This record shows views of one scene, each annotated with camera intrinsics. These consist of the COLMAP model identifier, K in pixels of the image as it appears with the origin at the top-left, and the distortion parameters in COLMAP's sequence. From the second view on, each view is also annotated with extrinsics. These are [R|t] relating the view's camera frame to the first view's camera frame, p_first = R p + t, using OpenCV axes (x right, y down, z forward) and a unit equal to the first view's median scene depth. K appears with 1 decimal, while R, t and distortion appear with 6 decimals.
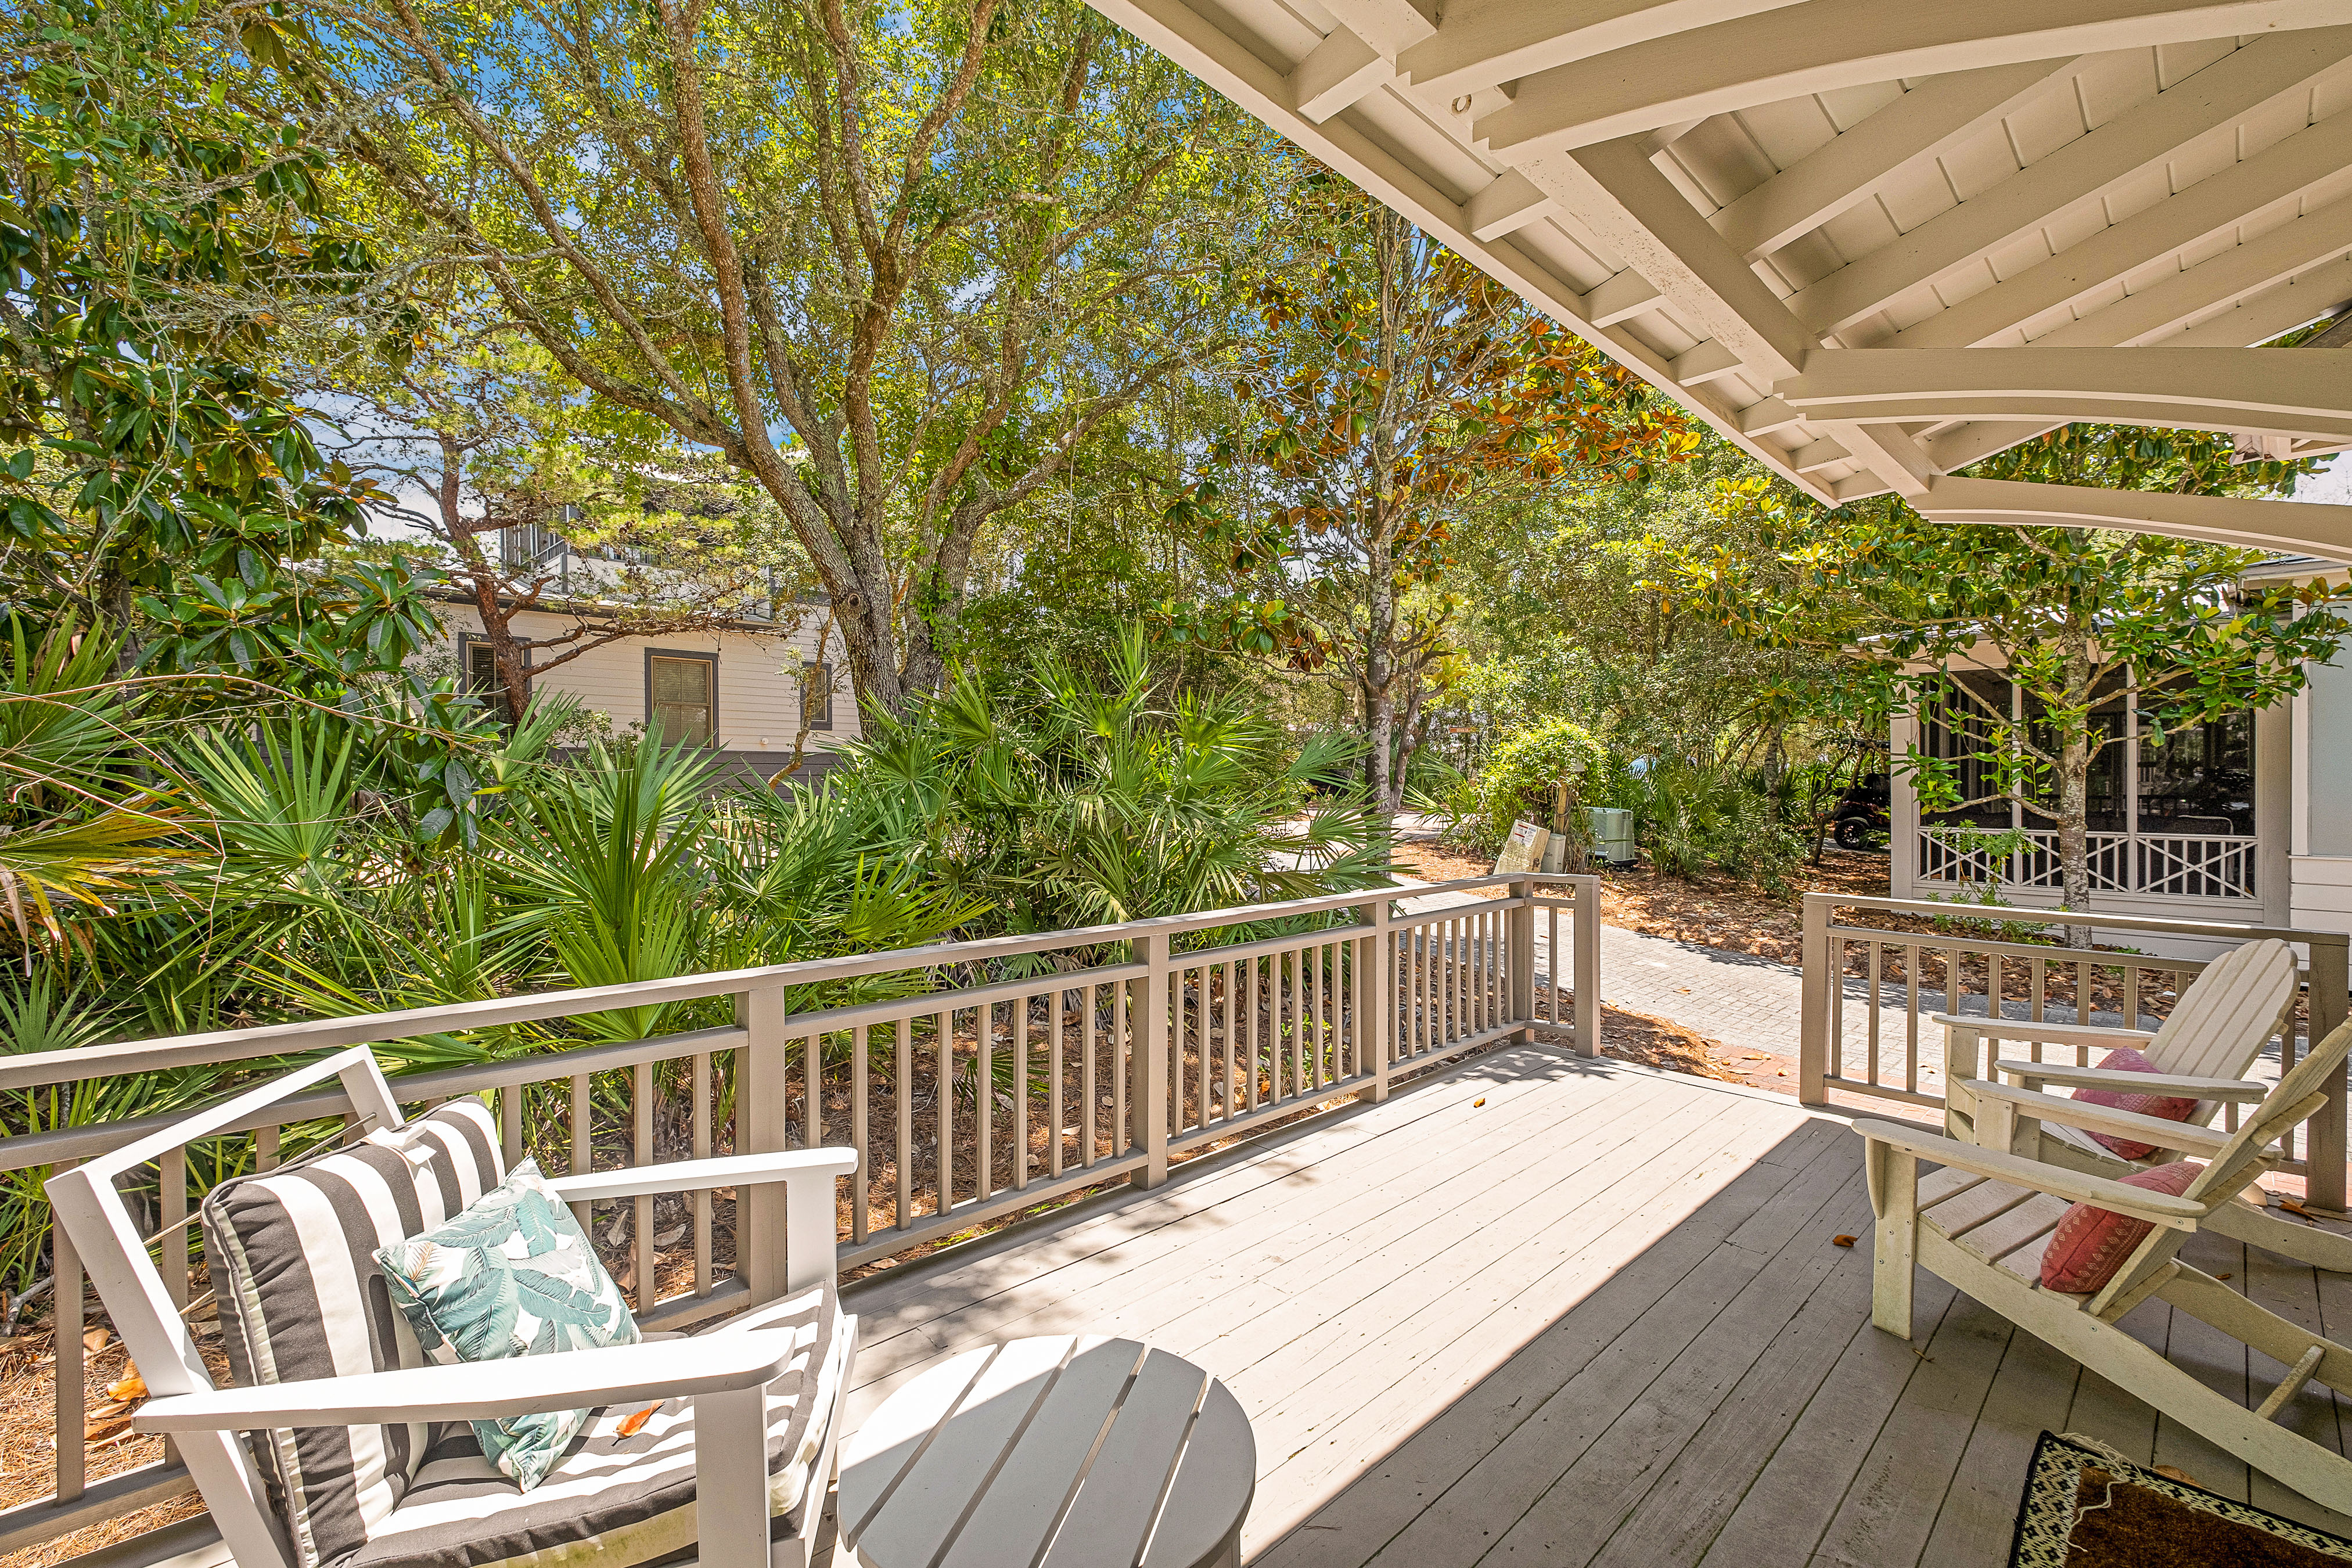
lens RADIAL K [[1024.1, 0, 1182.1], [0, 1024.1, 783.3], [0, 0, 1]] dist [-0.001956, -0.000243]
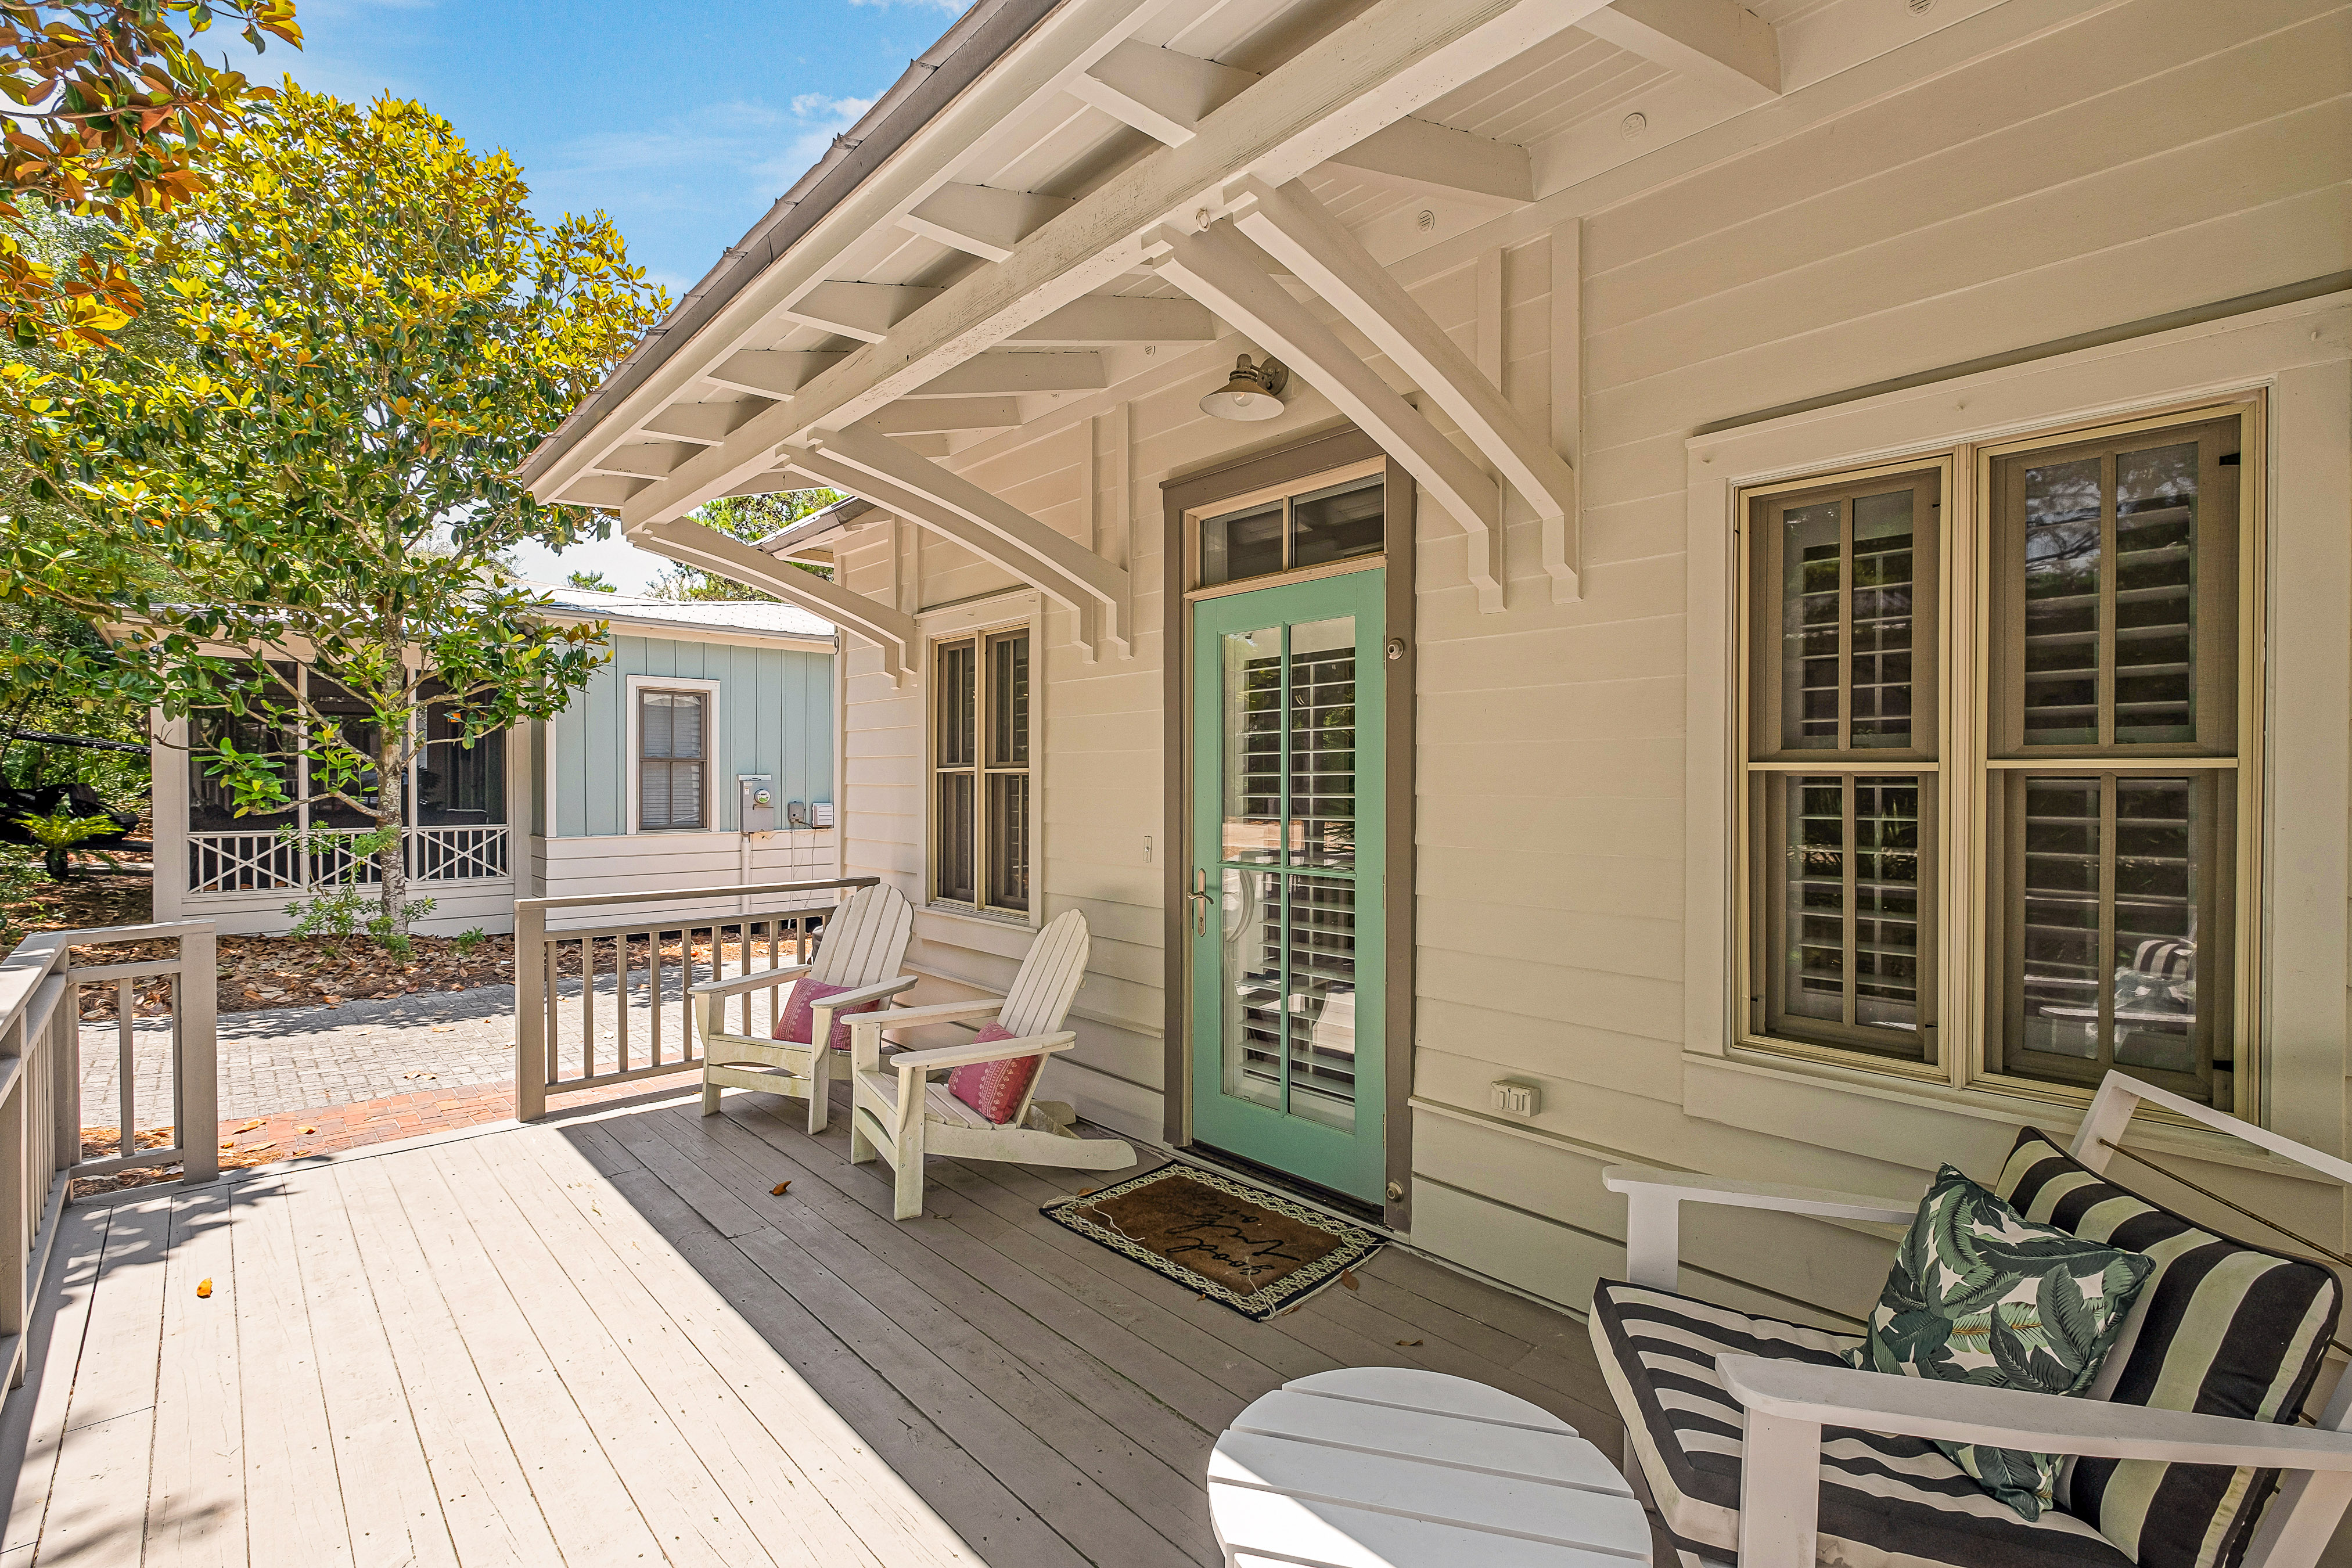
lens RADIAL K [[1024.1, 0, 1182.1], [0, 1024.1, 783.3], [0, 0, 1]] dist [-0.001956, -0.000243]
pose [[0.005424, -0.007415, 0.999958, -0.159942], [0.006060, 0.999954, 0.007382, -0.001004], [-0.999967, 0.006020, 0.005469, 0.189041]]
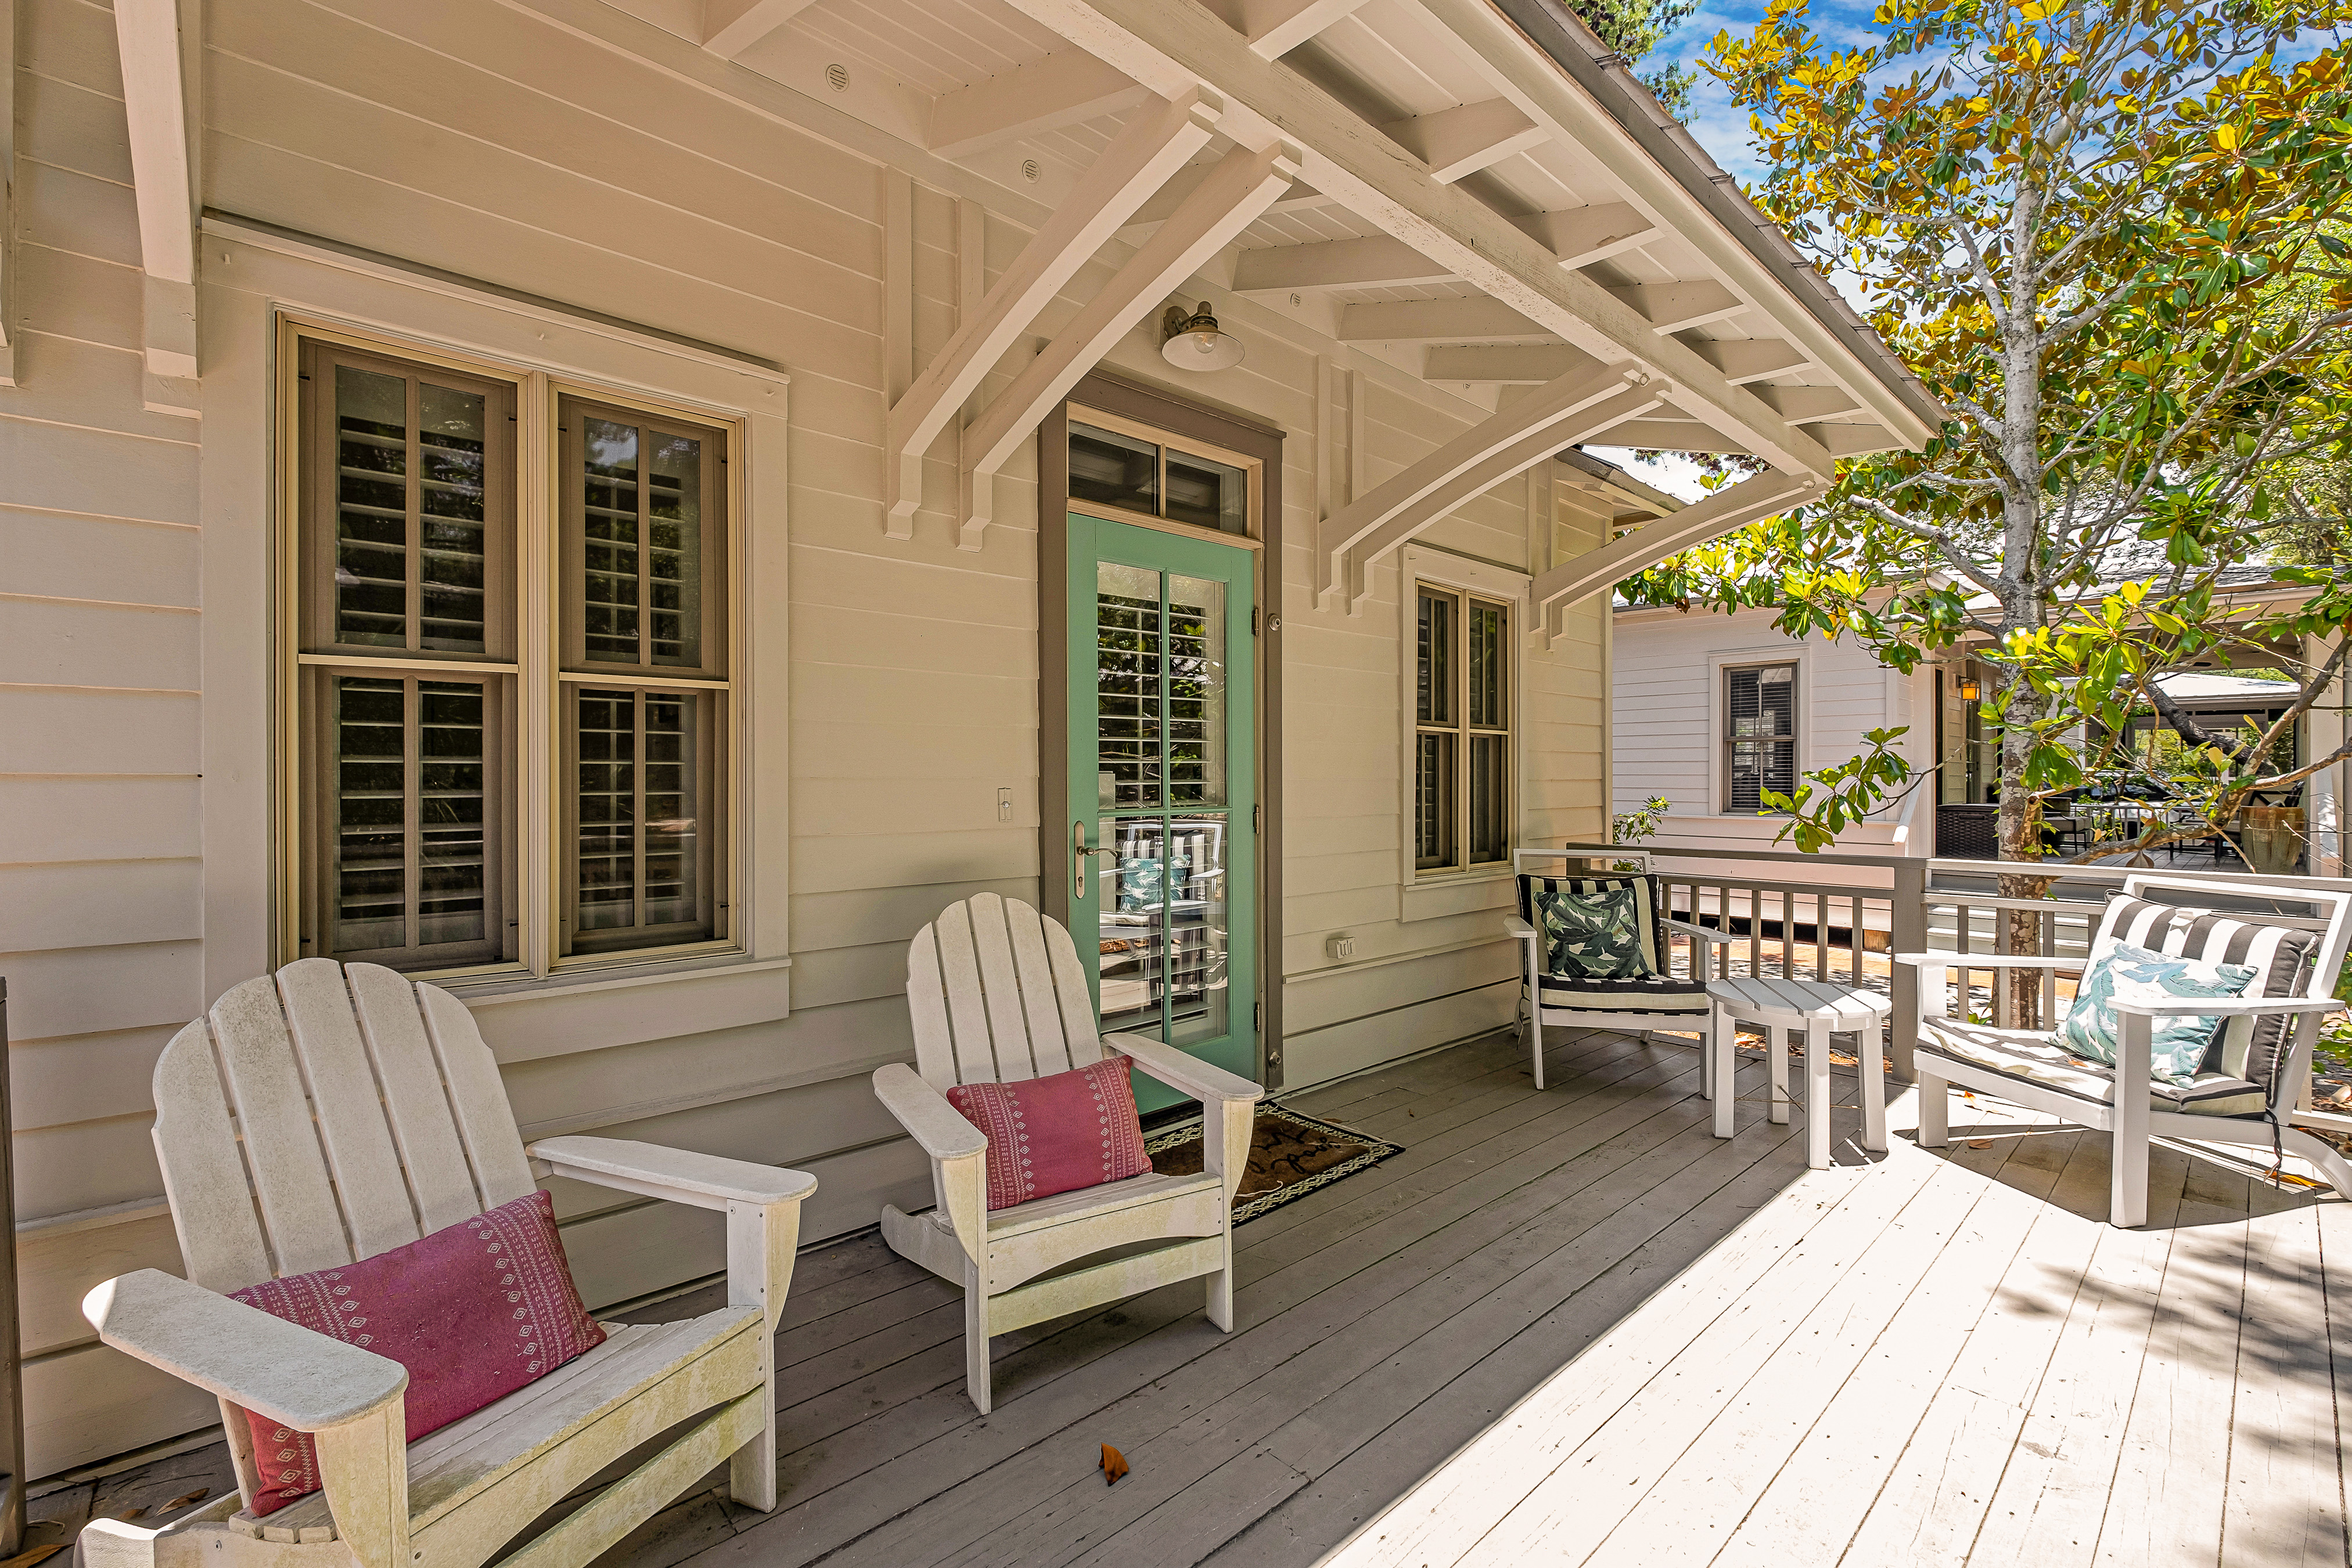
lens RADIAL K [[1024.1, 0, 1182.1], [0, 1024.1, 783.3], [0, 0, 1]] dist [-0.001956, -0.000243]
pose [[-0.998545, -0.049316, 0.021792, 0.212889], [-0.047700, 0.996454, 0.069306, -0.005346], [-0.025133, 0.068165, -0.997357, 0.546709]]
